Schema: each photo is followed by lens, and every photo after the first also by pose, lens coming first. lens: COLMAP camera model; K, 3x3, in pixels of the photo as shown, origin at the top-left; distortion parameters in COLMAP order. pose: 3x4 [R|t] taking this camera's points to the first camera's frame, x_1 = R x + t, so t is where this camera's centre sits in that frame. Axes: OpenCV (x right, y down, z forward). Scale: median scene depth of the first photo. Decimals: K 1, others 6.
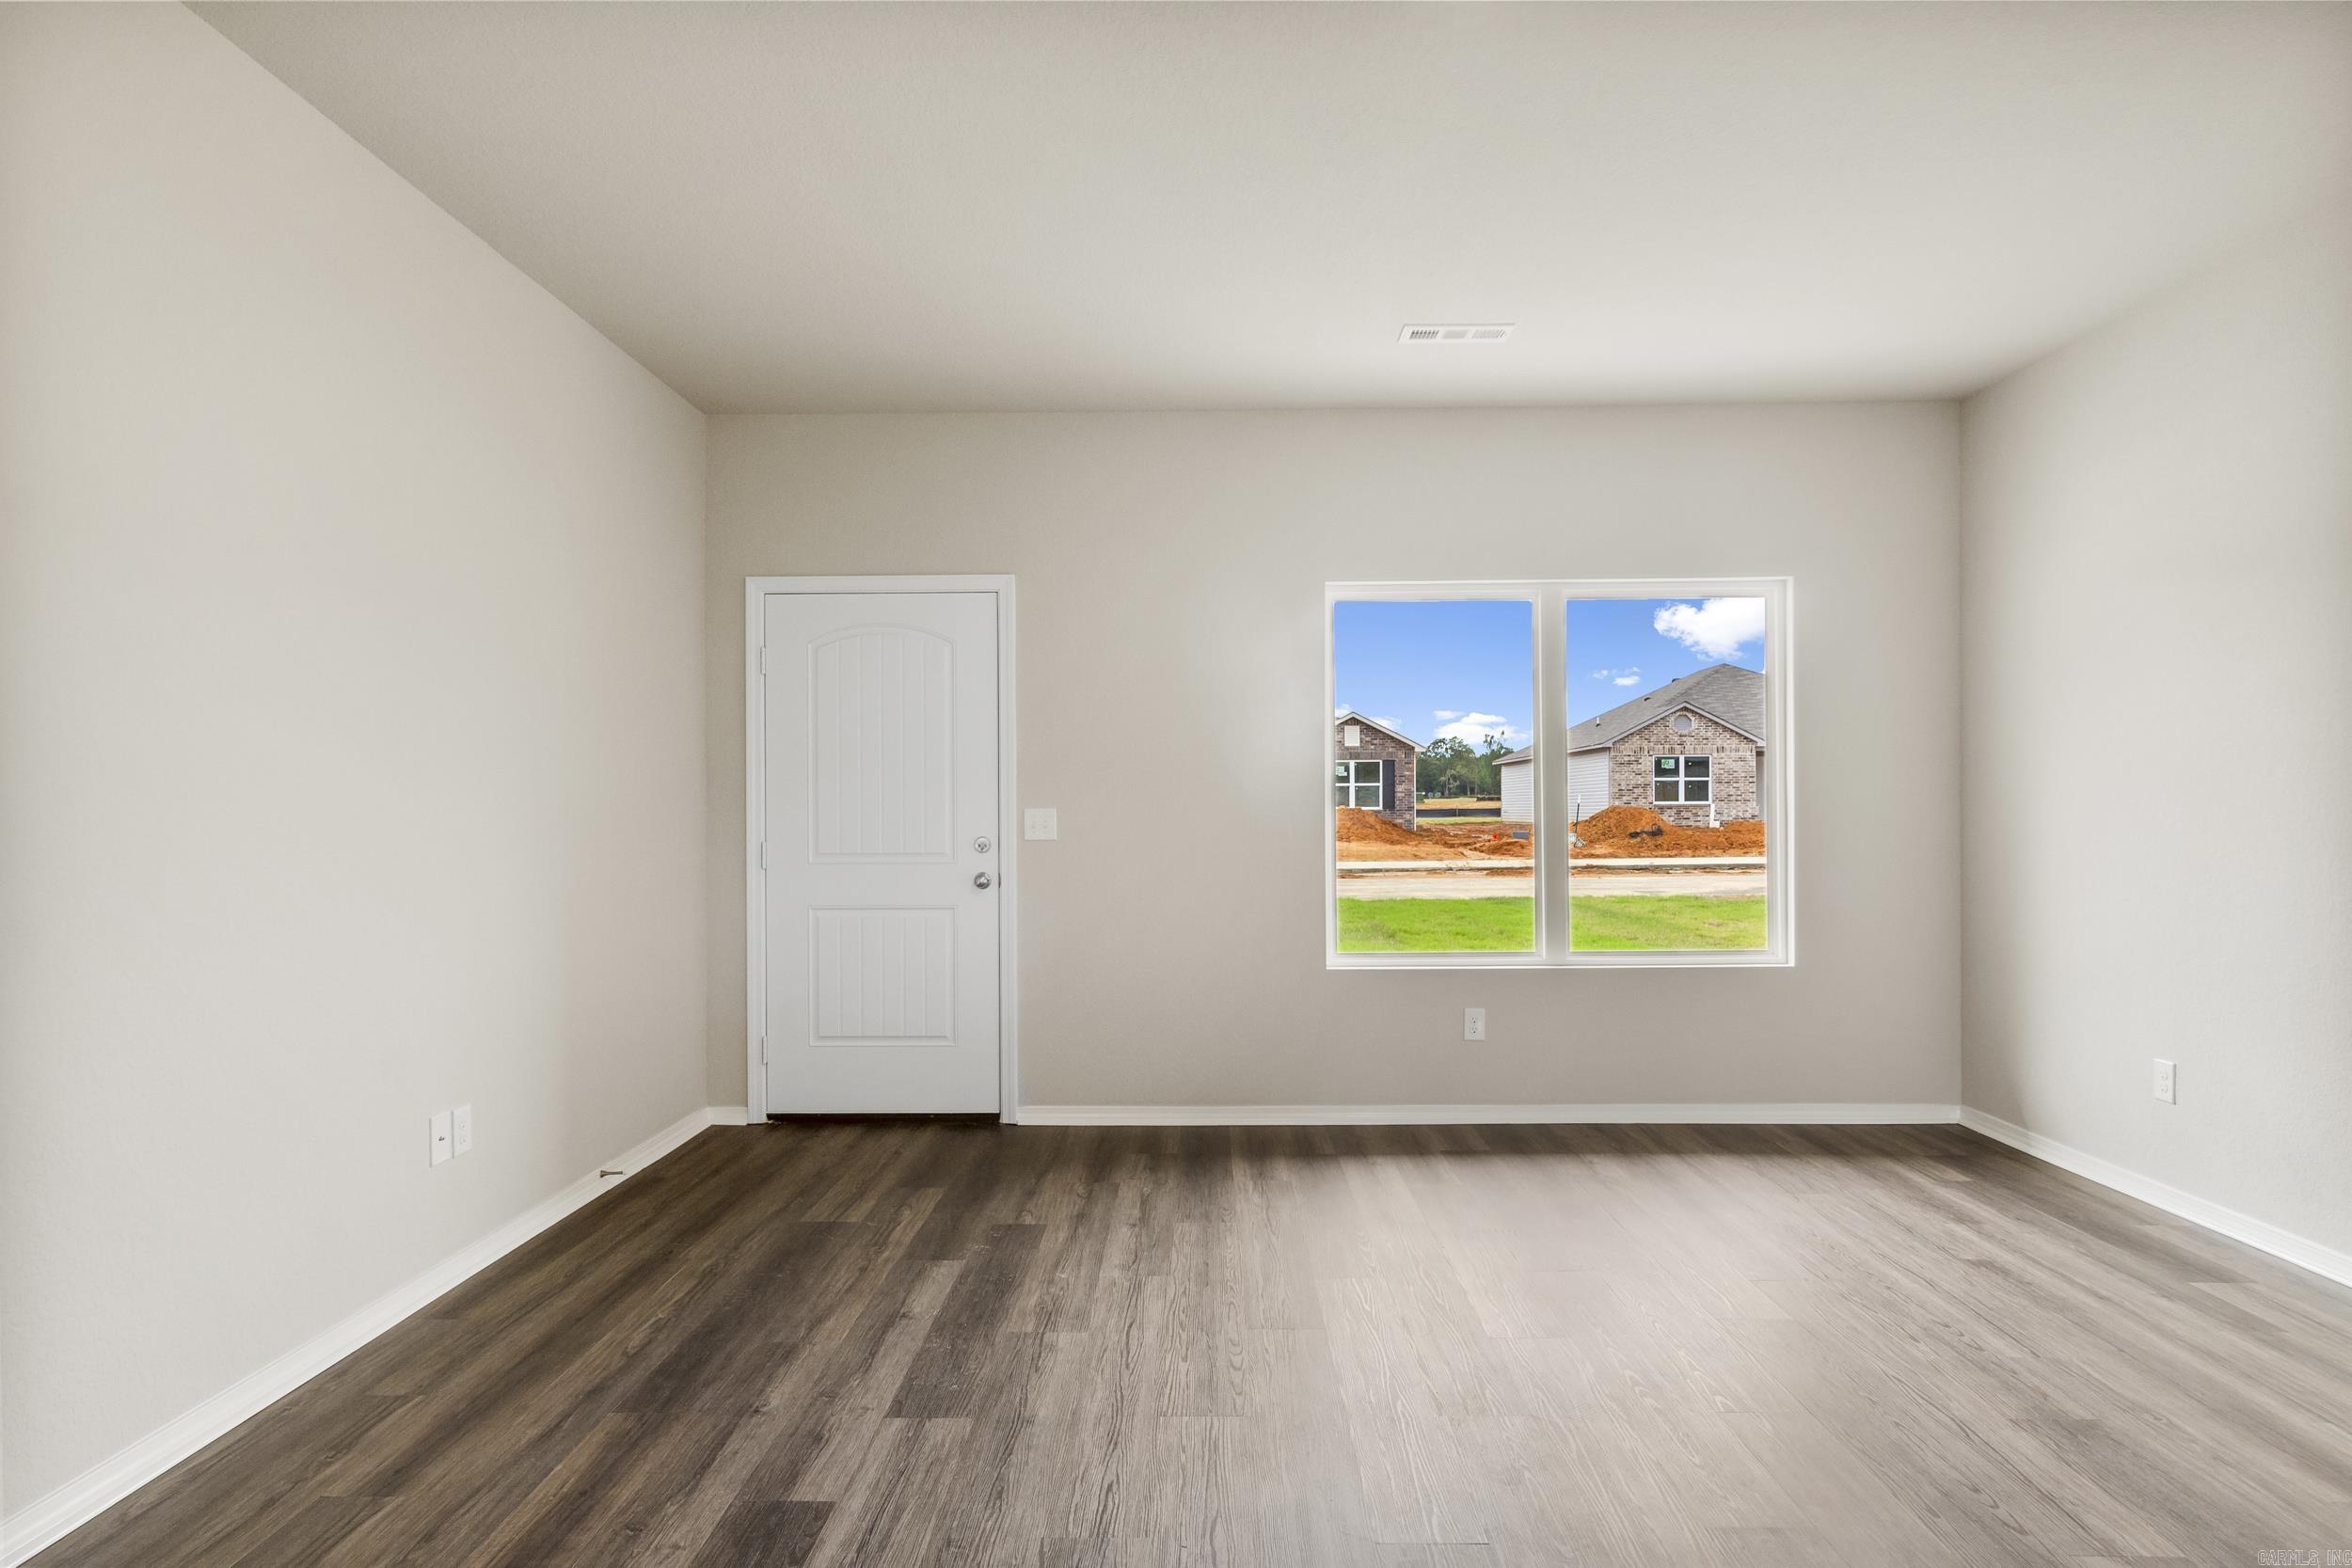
lens RADIAL K [[1304.2, 0, 1182.5], [0, 1304.2, 813.4], [0, 0, 1]] dist [0.002095, 0.000466]
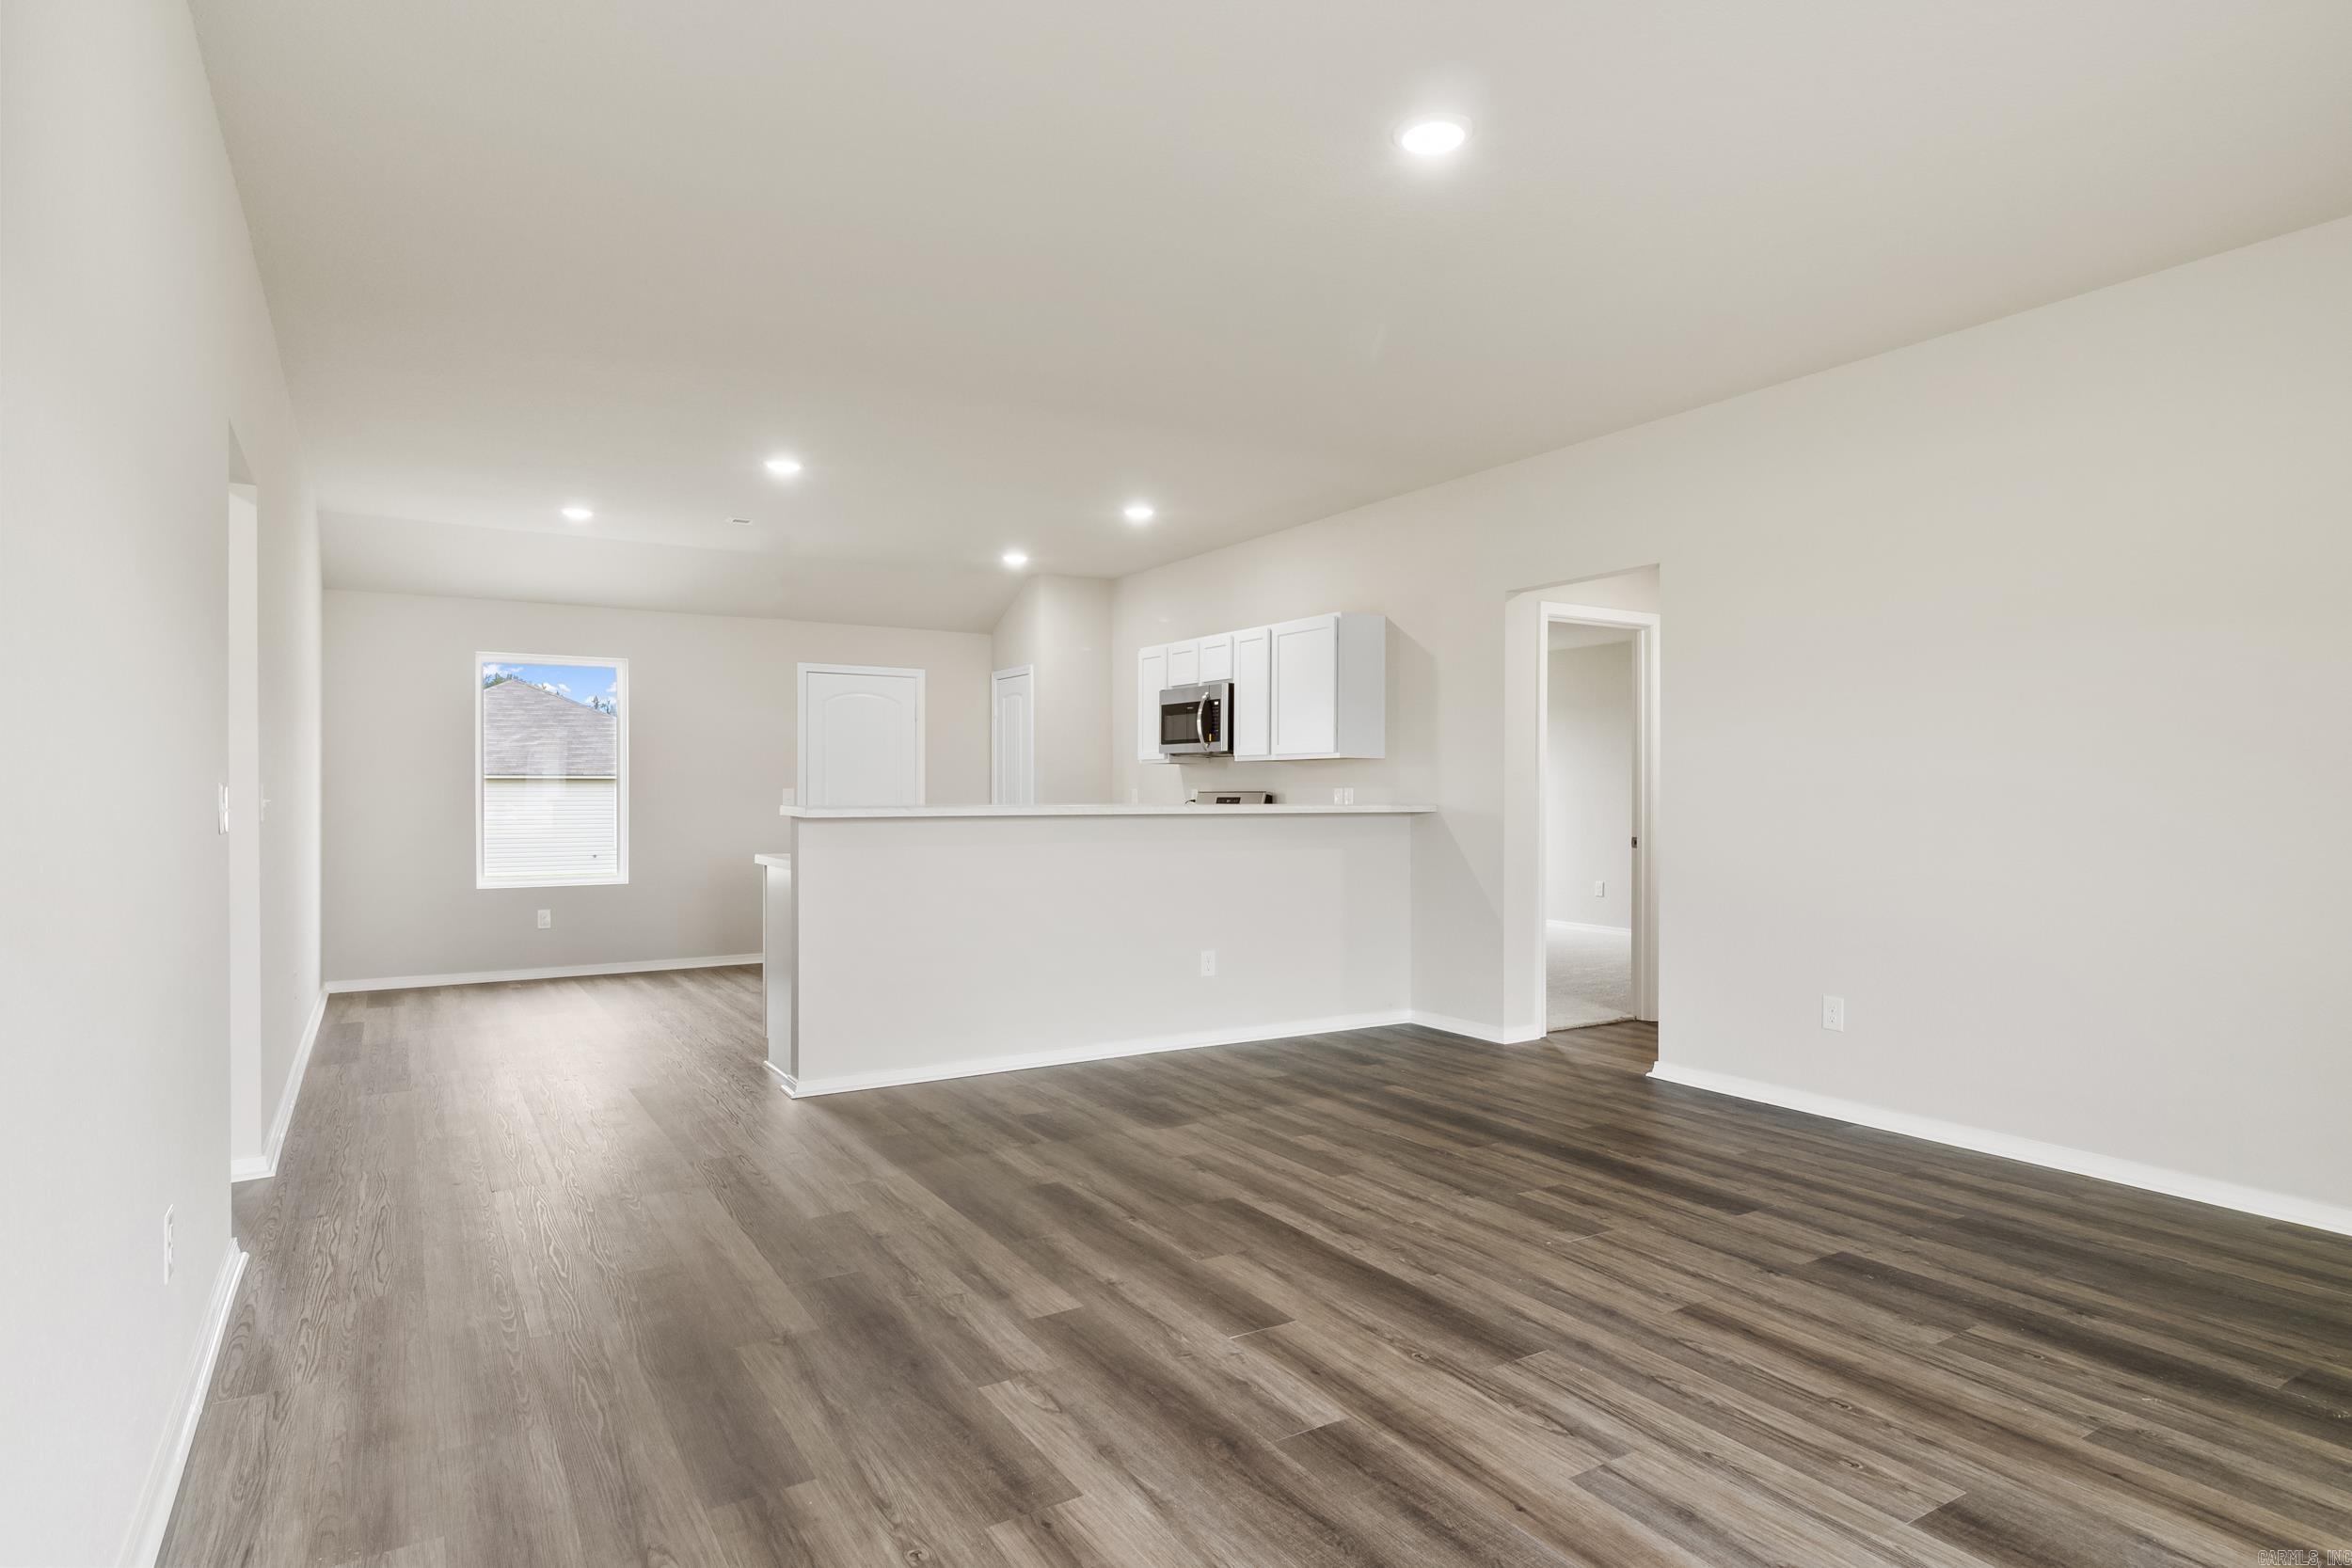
lens RADIAL K [[1293.5, 0, 1200.6], [0, 1293.5, 794.5], [0, 0, 1]] dist [0.002695, 0.002445]
pose [[-0.839407, 0.007341, -0.543453, 0.519083], [0.004539, 0.999969, 0.006496, -0.003190], [0.543484, 0.002986, -0.839414, 0.889373]]
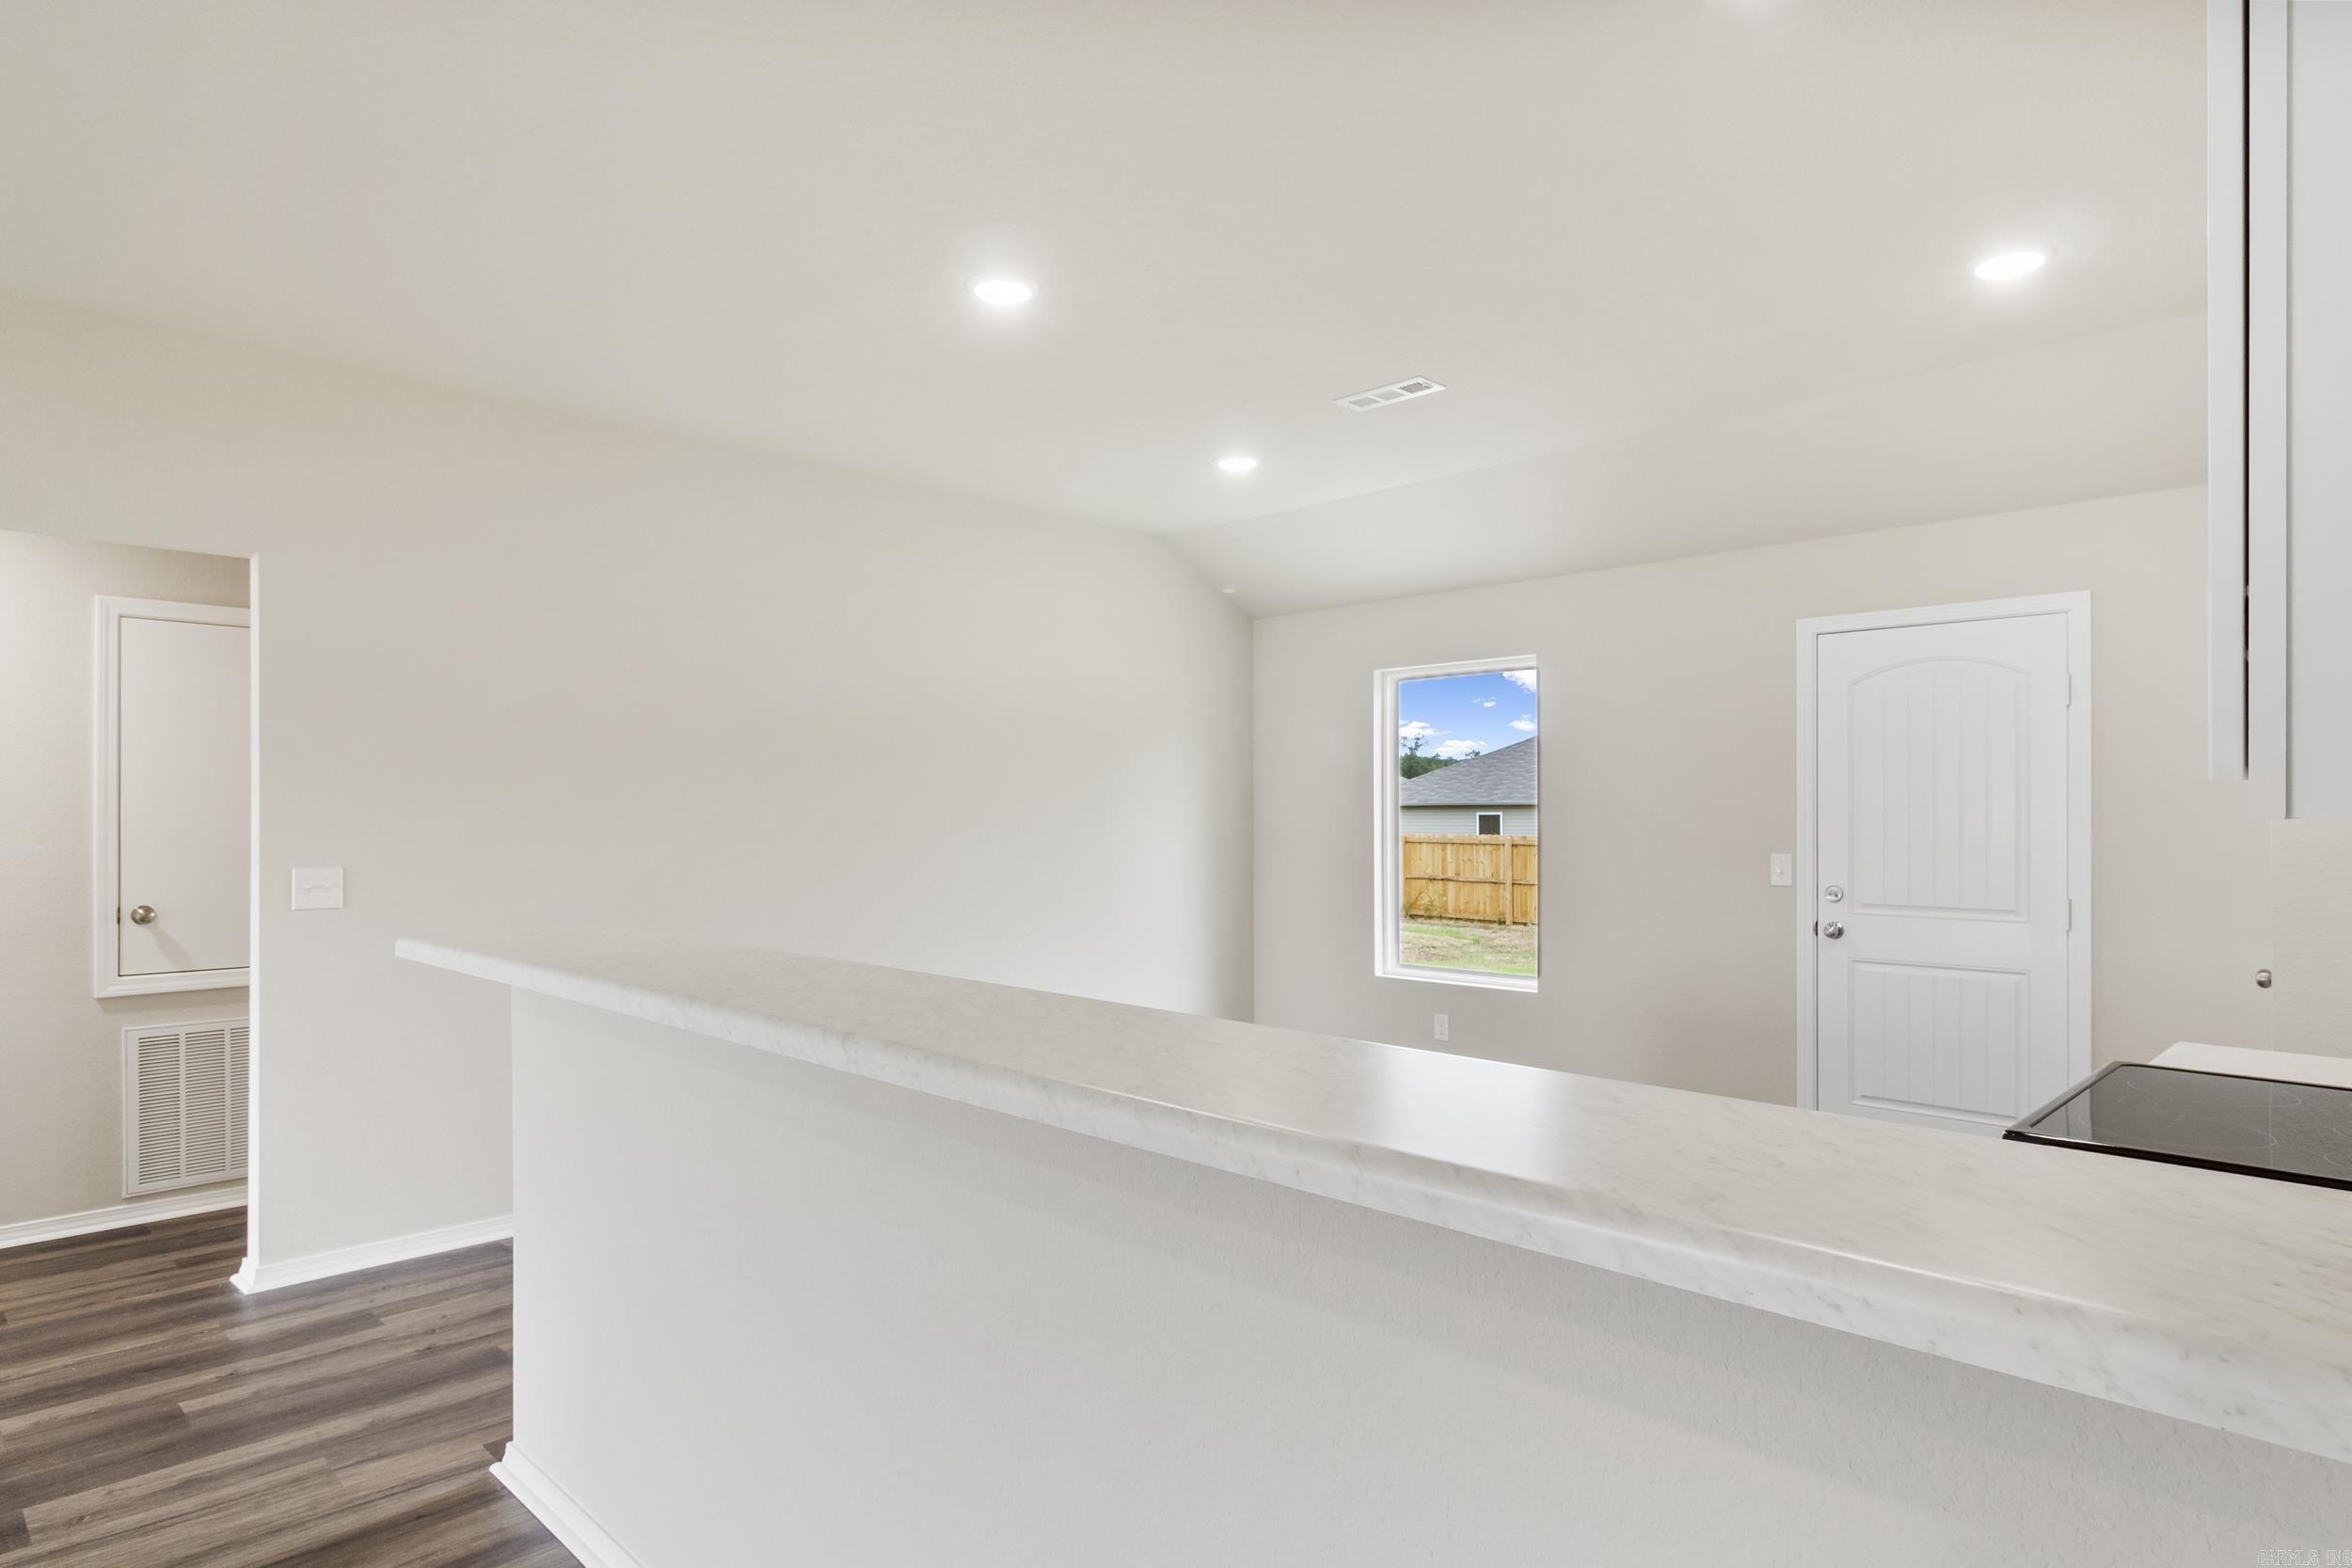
lens RADIAL K [[1301.8, 0, 1206.4], [0, 1301.8, 804.6], [0, 0, 1]] dist [0.000253, -0.001725]
pose [[-0.729042, 0.011827, 0.684366, -0.342029], [0.006890, 0.999927, -0.009940, -0.032621], [-0.684434, -0.002531, -0.729071, 0.078577]]
